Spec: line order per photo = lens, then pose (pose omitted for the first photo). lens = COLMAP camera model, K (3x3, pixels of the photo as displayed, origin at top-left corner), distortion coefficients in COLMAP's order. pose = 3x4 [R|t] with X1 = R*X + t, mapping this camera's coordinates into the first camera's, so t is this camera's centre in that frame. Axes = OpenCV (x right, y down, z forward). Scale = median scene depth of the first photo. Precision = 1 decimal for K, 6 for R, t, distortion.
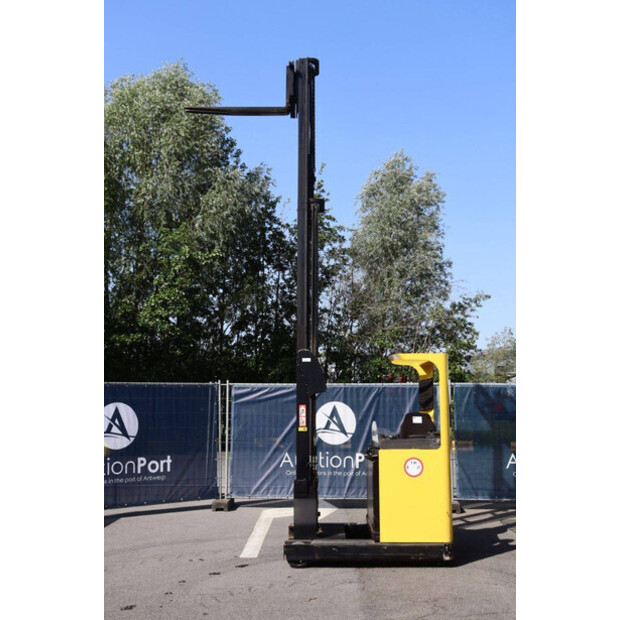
lens RADIAL K [[730.8, 0, 322.7], [0, 730.8, 306.5], [0, 0, 1]] dist [0.010300, 0.000000]
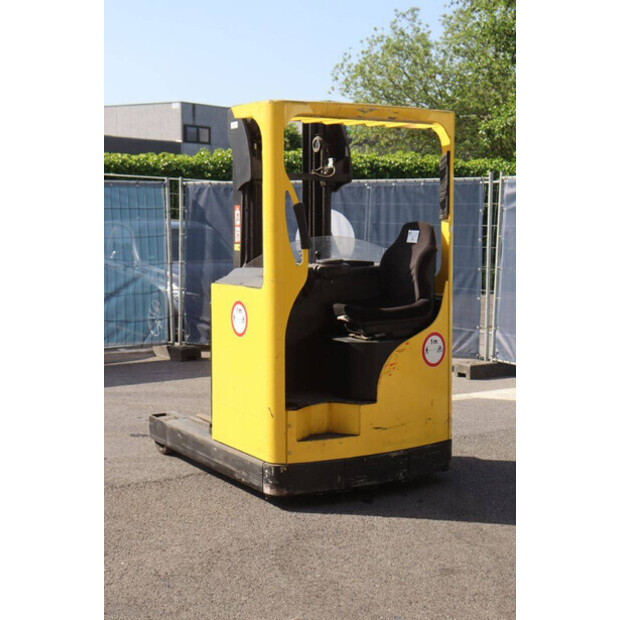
lens RADIAL K [[1010.4, 0, 314.9], [0, 1010.4, 313.8], [0, 0, 1]] dist [0.203055, 0.000000]
pose [[0.528097, 0.083783, -0.845041, 0.518833], [0.103990, 0.981251, 0.162275, 0.065463], [0.842793, -0.173573, 0.509483, 0.436064]]
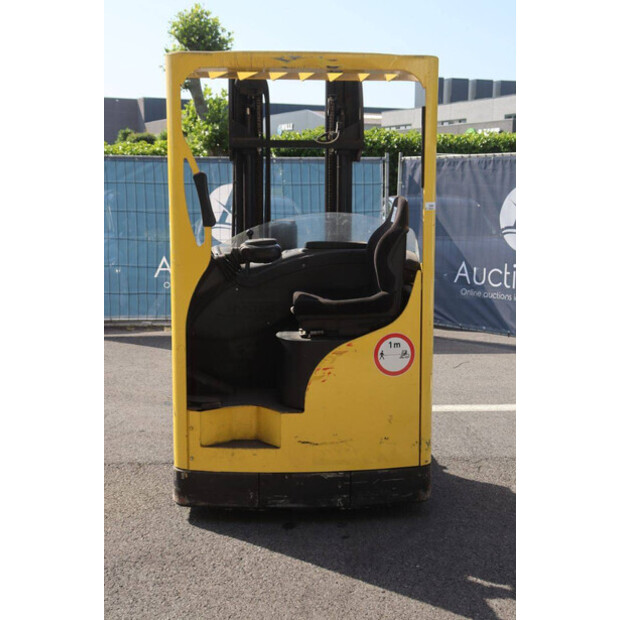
lens RADIAL K [[880.5, 0, 305.4], [0, 880.5, 313.1], [0, 0, 1]] dist [0.133908, 0.000000]
pose [[0.067558, 0.137067, -0.988255, 0.472731], [0.118905, 0.982353, 0.144377, 0.099100], [0.990605, -0.127263, 0.050068, 0.692227]]
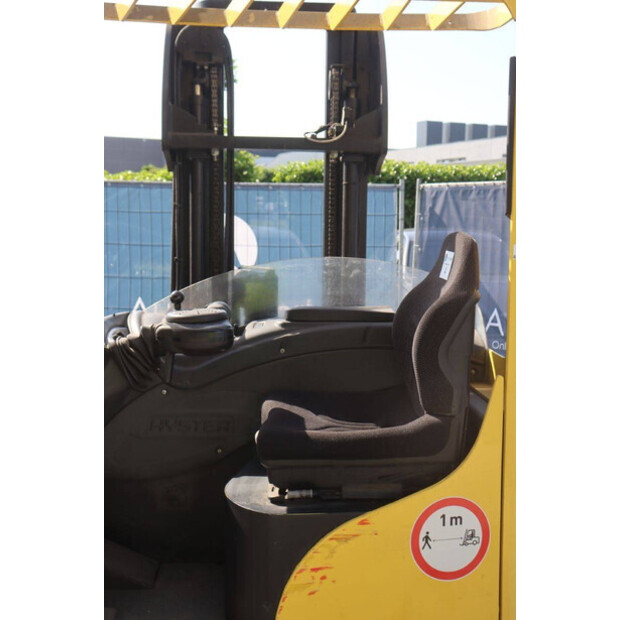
lens RADIAL K [[806.9, 0, 305.7], [0, 806.9, 308.8], [0, 0, 1]] dist [0.078731, 0.000000]
pose [[0.055286, 0.106430, -0.992782, 0.283063], [0.109347, 0.987677, 0.111972, 0.102028], [0.992465, -0.114748, 0.042967, 0.712201]]
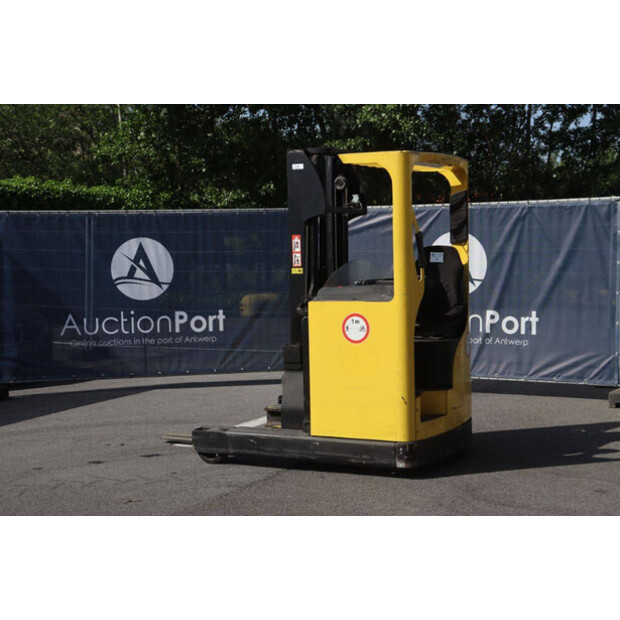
lens RADIAL K [[1105.1, 0, 339.3], [0, 1105.1, 318.4], [0, 0, 1]] dist [0.218558, 0.000000]
pose [[0.901377, 0.016799, -0.432708, 0.354192], [0.070388, 0.980274, 0.184682, 0.017762], [0.427275, -0.196926, 0.882415, 0.080022]]
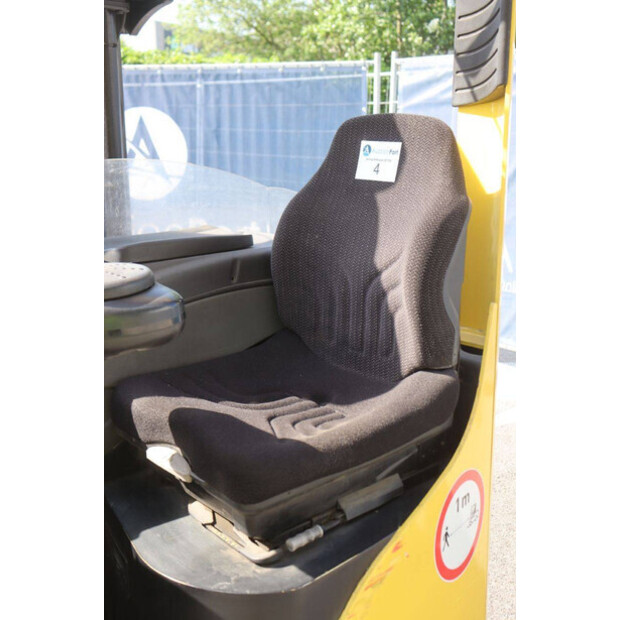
lens RADIAL K [[777.7, 0, 312.1], [0, 777.7, 309.5], [0, 0, 1]] dist [0.044497, 0.000000]
pose [[0.686455, 0.169421, -0.707161, 0.185850], [0.086709, 0.946471, 0.310924, 0.098863], [0.721984, -0.274752, 0.635020, 0.657016]]
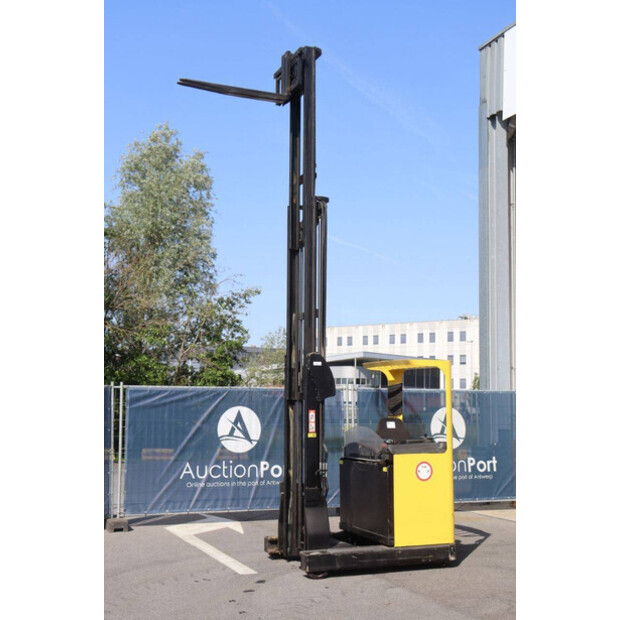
lens RADIAL K [[829.8, 0, 313.3], [0, 829.8, 305.9], [0, 0, 1]] dist [0.070958, 0.000000]
pose [[0.922569, 0.048747, 0.382741, -0.312430], [-0.052502, 0.998621, -0.000633, -0.001614], [-0.382244, -0.019510, 0.923855, -0.008826]]
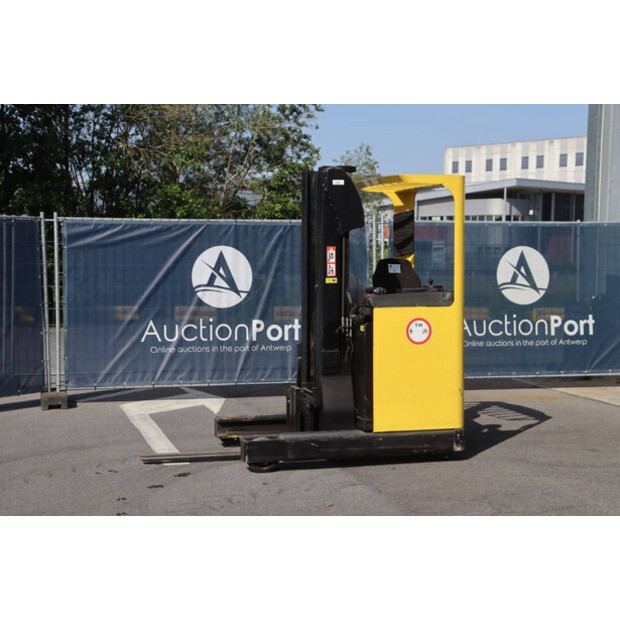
lens RADIAL K [[1105.1, 0, 327.1], [0, 1105.1, 295.3], [0, 0, 1]] dist [0.218558, 0.000000]
pose [[0.961717, -0.011741, 0.273793, -0.174912], [-0.033736, 0.986410, 0.160799, 0.006120], [-0.271960, -0.163879, 0.948252, -0.013109]]
